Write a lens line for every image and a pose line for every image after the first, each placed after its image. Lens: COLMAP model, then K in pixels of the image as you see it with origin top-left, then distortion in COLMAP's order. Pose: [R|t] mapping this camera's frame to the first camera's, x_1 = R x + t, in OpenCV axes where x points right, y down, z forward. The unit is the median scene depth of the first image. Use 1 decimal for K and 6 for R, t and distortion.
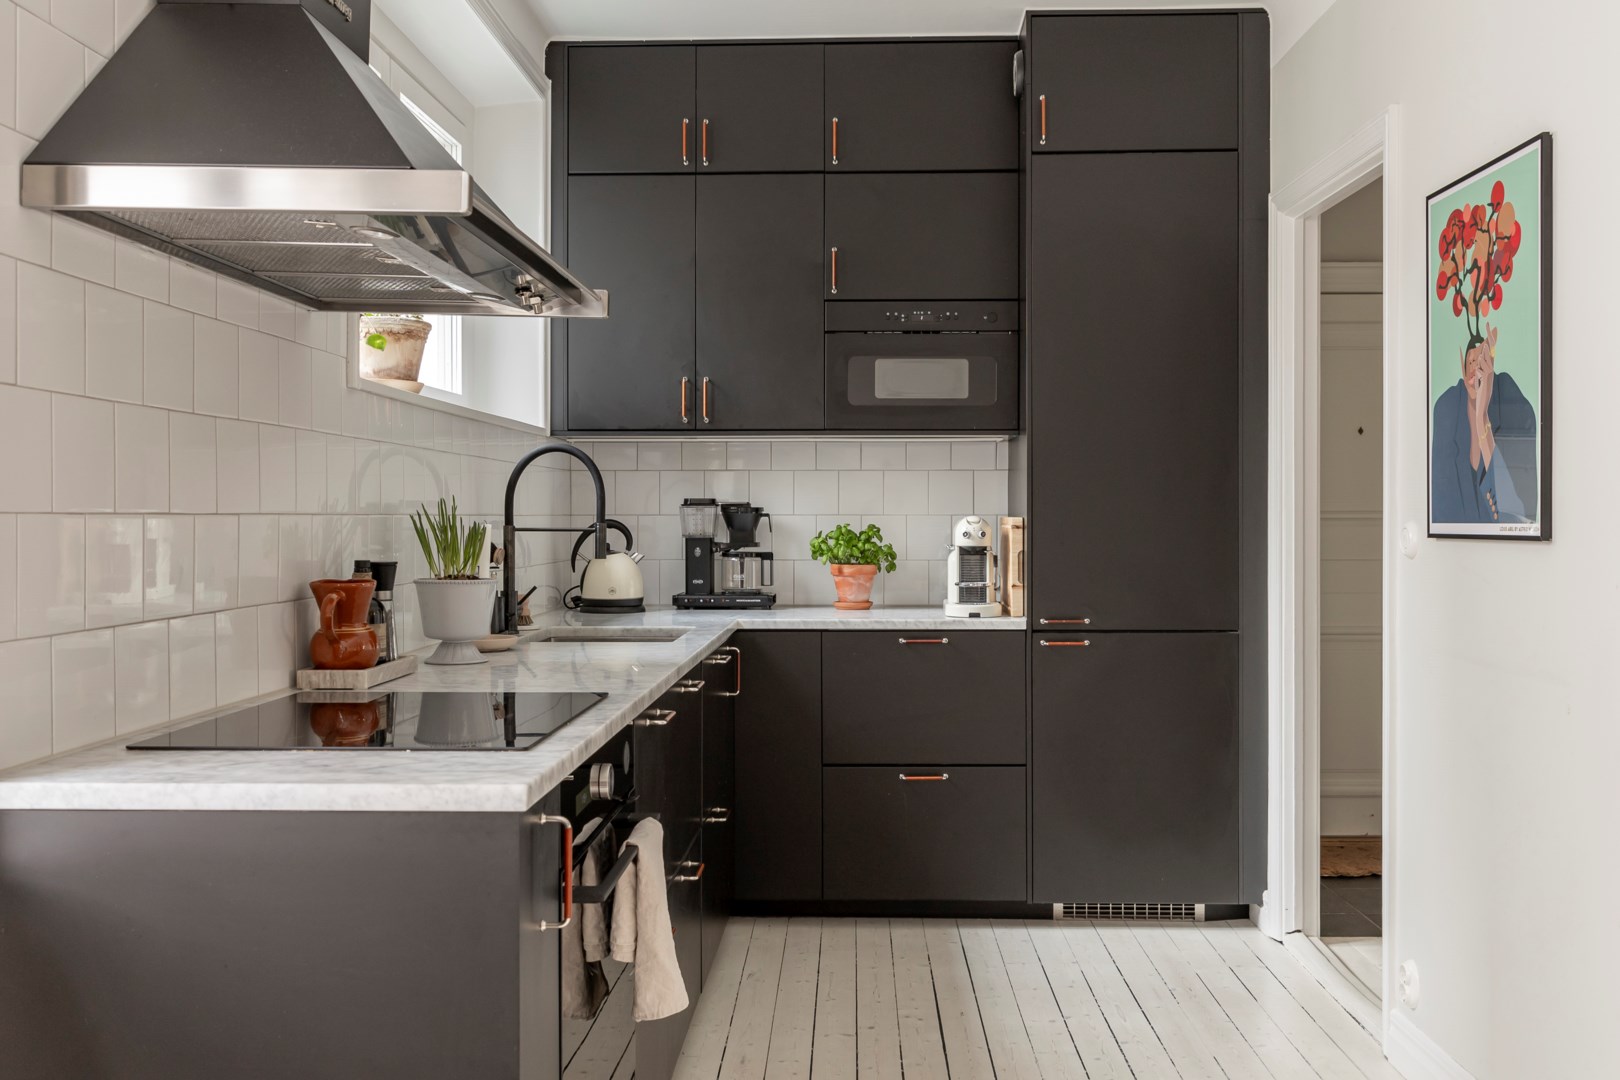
lens RADIAL K [[1466.8, 0, 841.5], [0, 1466.8, 531.0], [0, 0, 1]] dist [-0.007557, -0.000228]
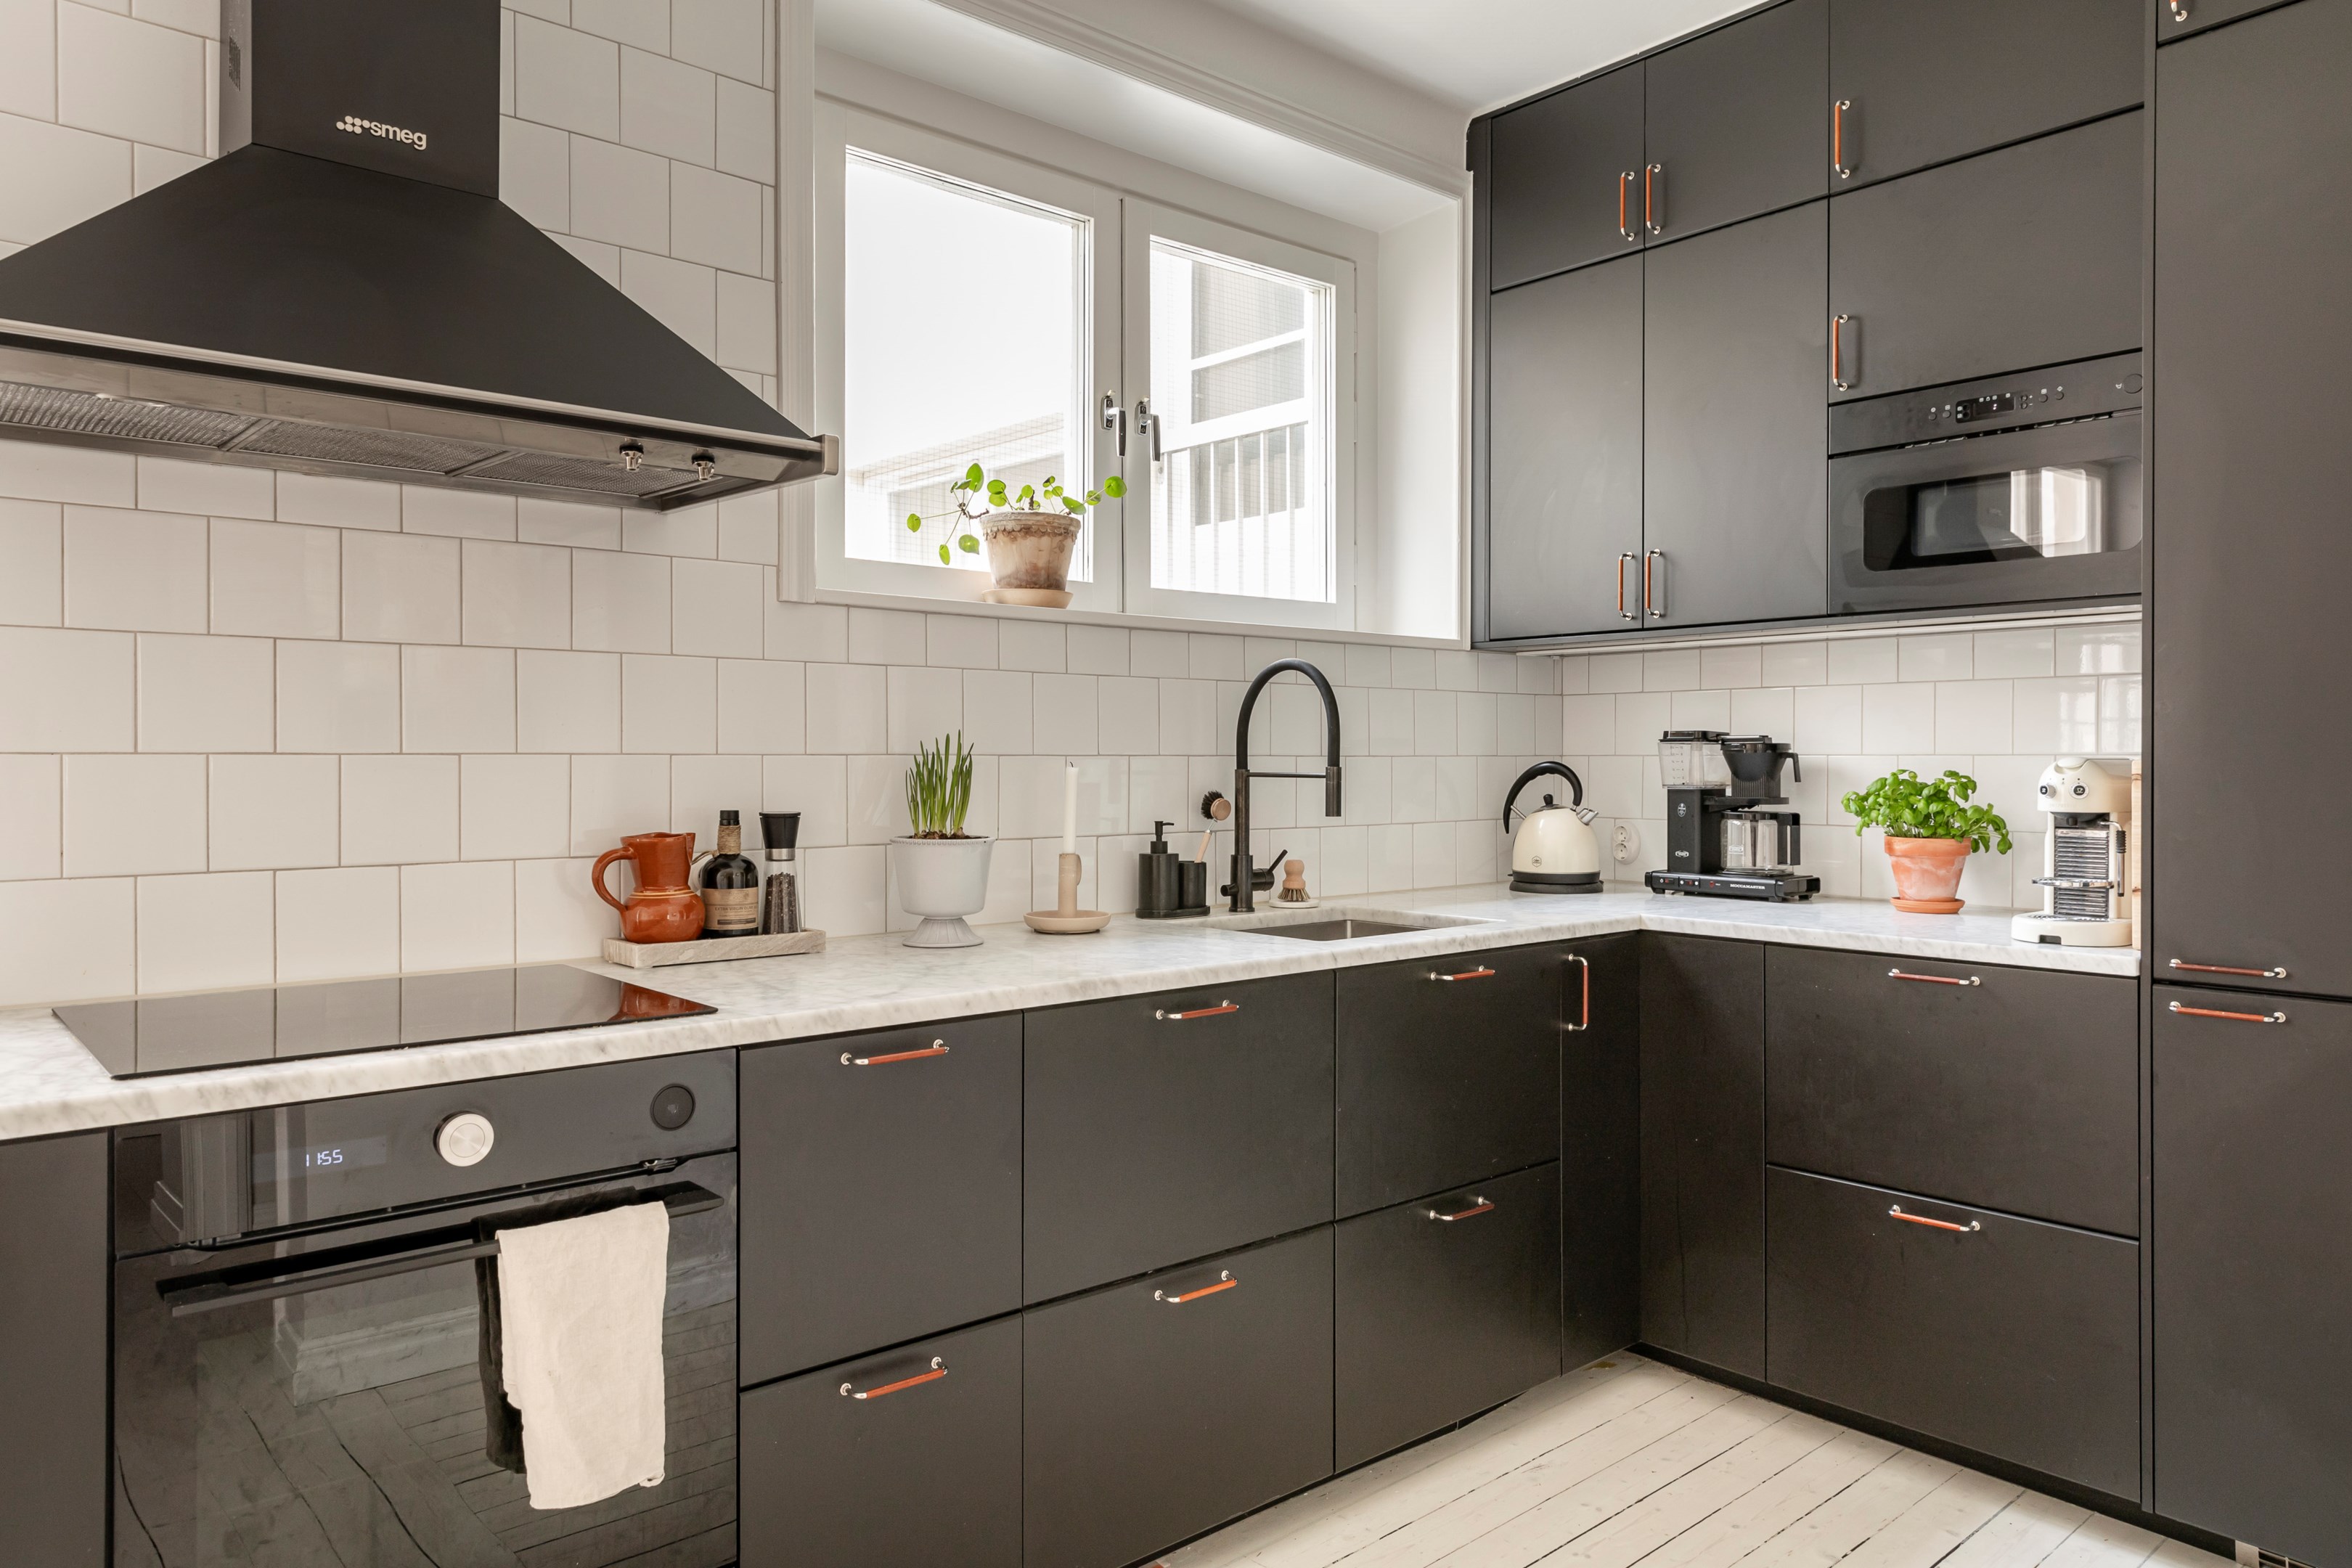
lens RADIAL K [[1551.0, 0, 1177.8], [0, 1551.0, 773.4], [0, 0, 1]] dist [0.007604, 0.004898]
pose [[0.669537, 0.007304, -0.742743, 0.289557], [-0.007467, 0.999967, 0.003102, -0.003221], [0.742742, 0.003469, 0.669569, 0.360749]]
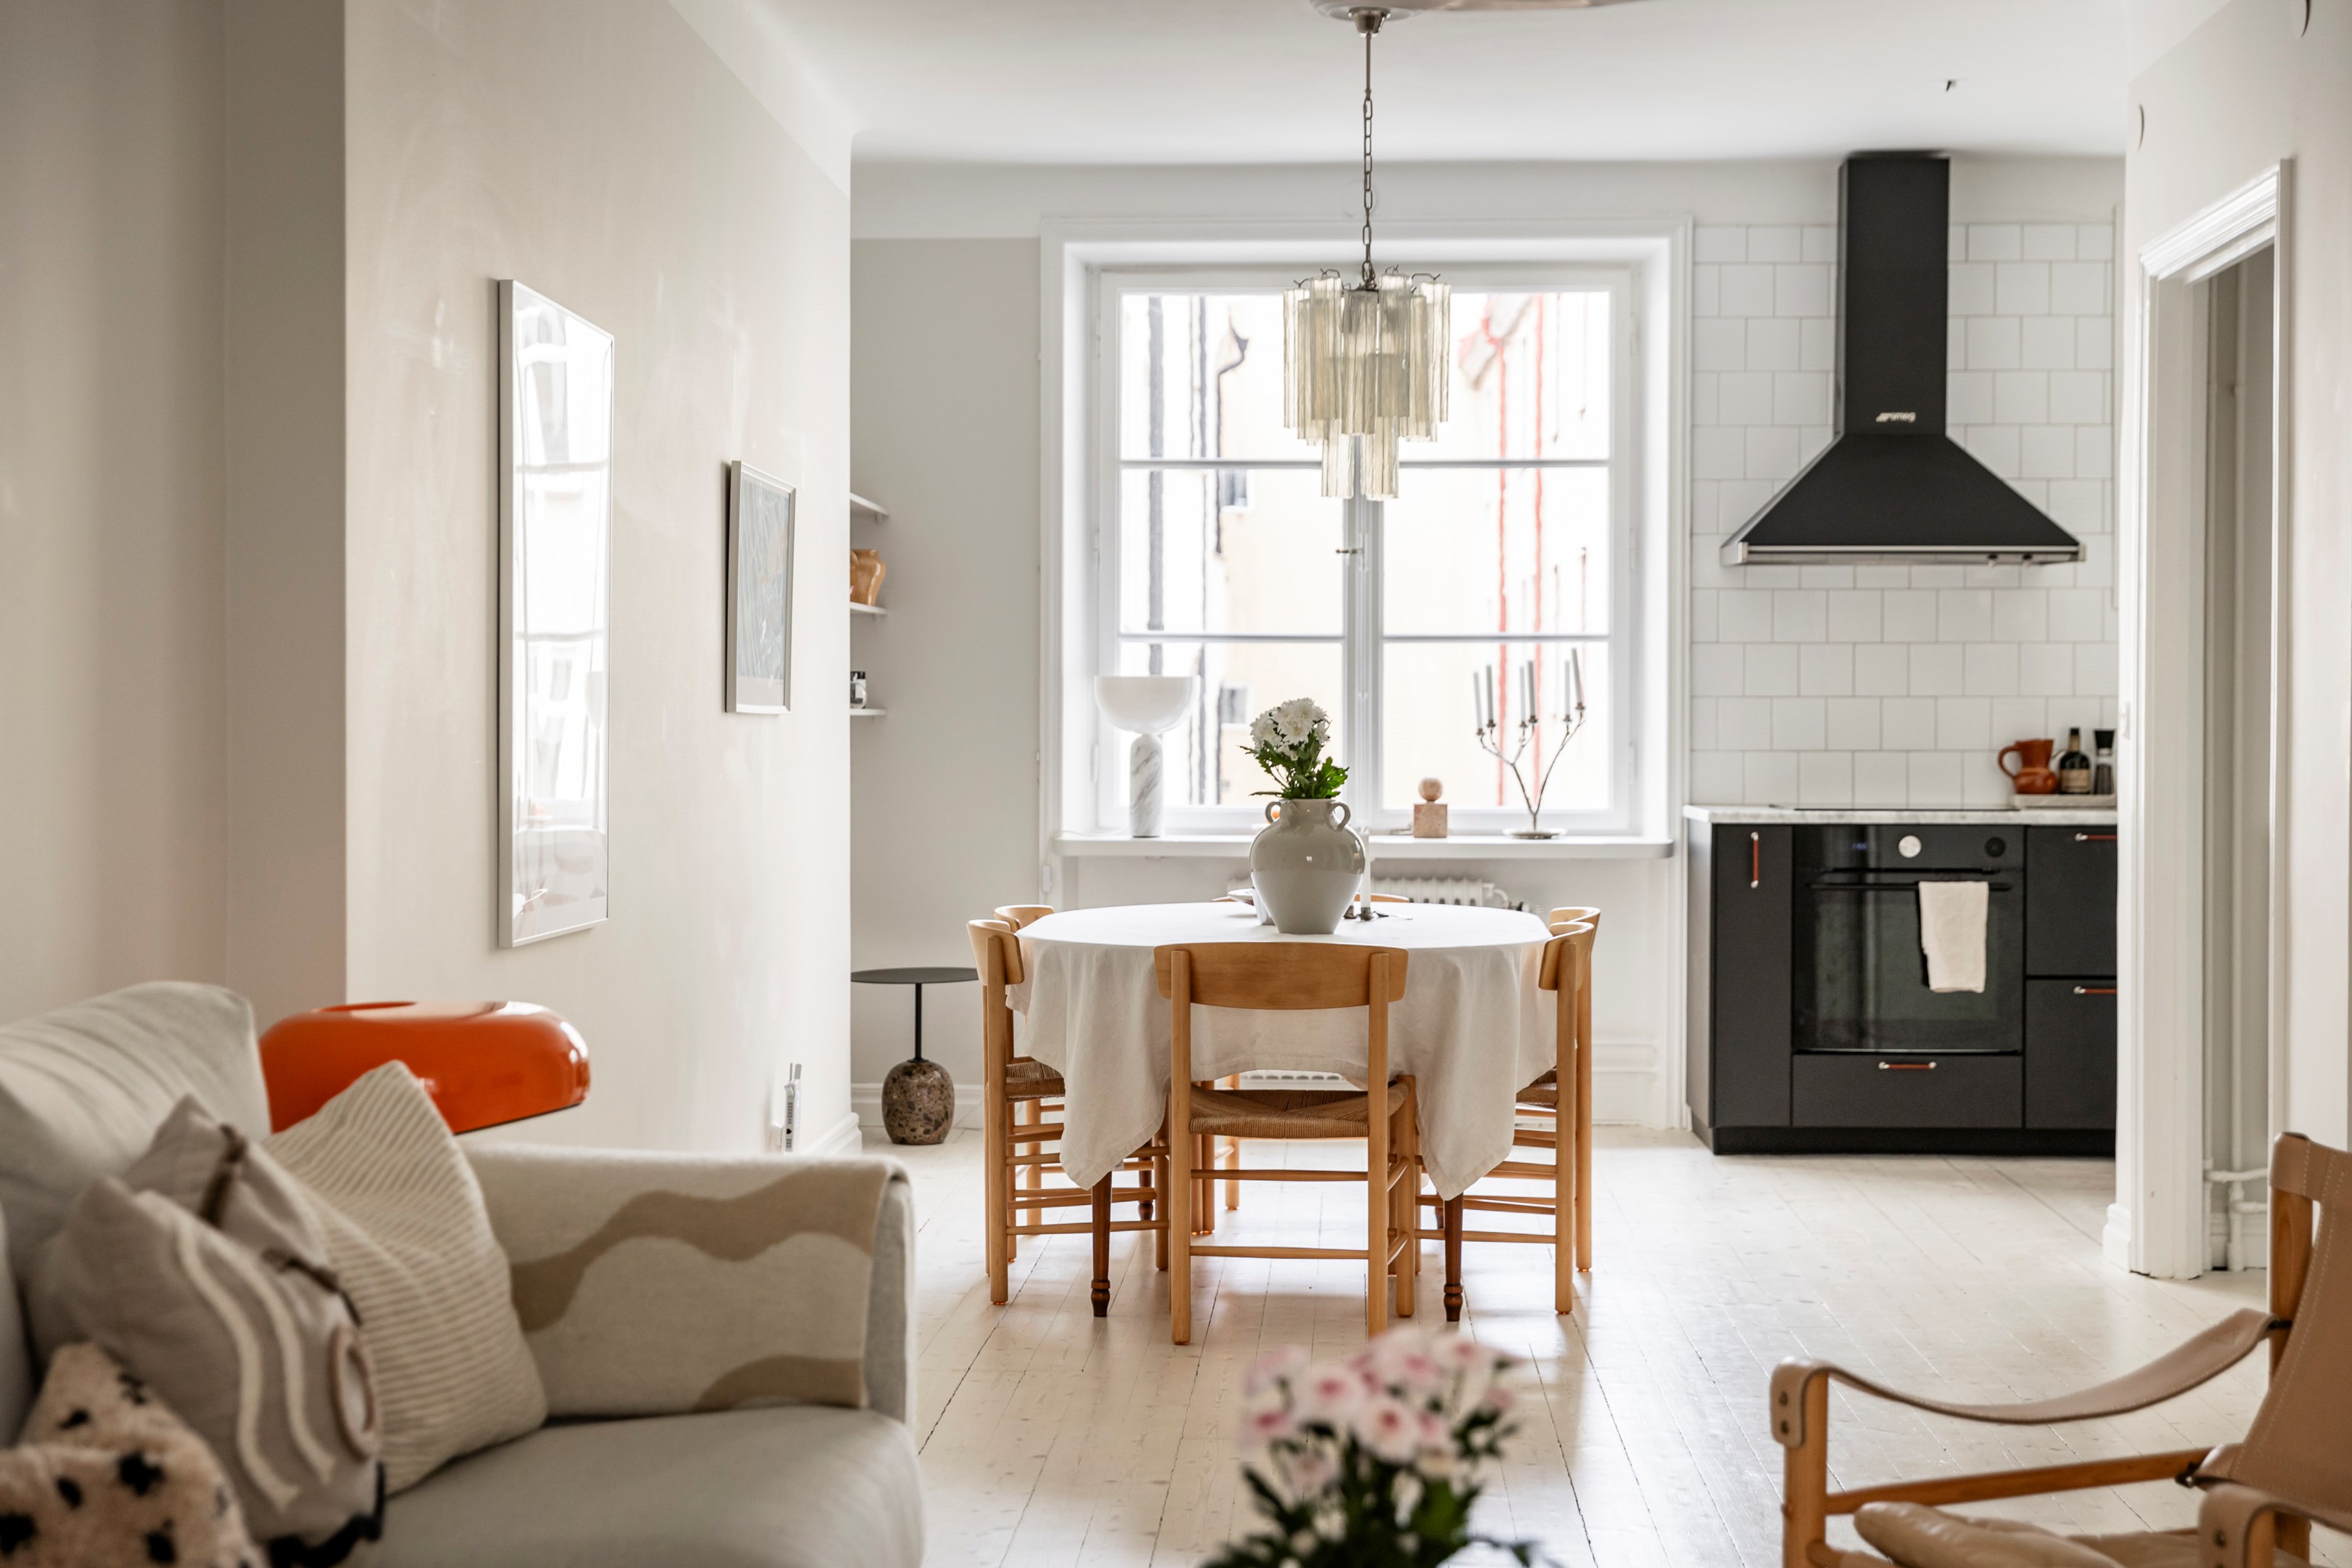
lens RADIAL K [[3424.4, 0, 1260.3], [0, 3424.4, 779.1], [0, 0, 1]] dist [-0.028362, 0.119119]
pose [[-0.009201, 0.014948, -0.999846, 1.886402], [-0.008882, 0.999848, 0.015030, 0.016516], [0.999918, 0.009019, -0.009067, 0.121202]]
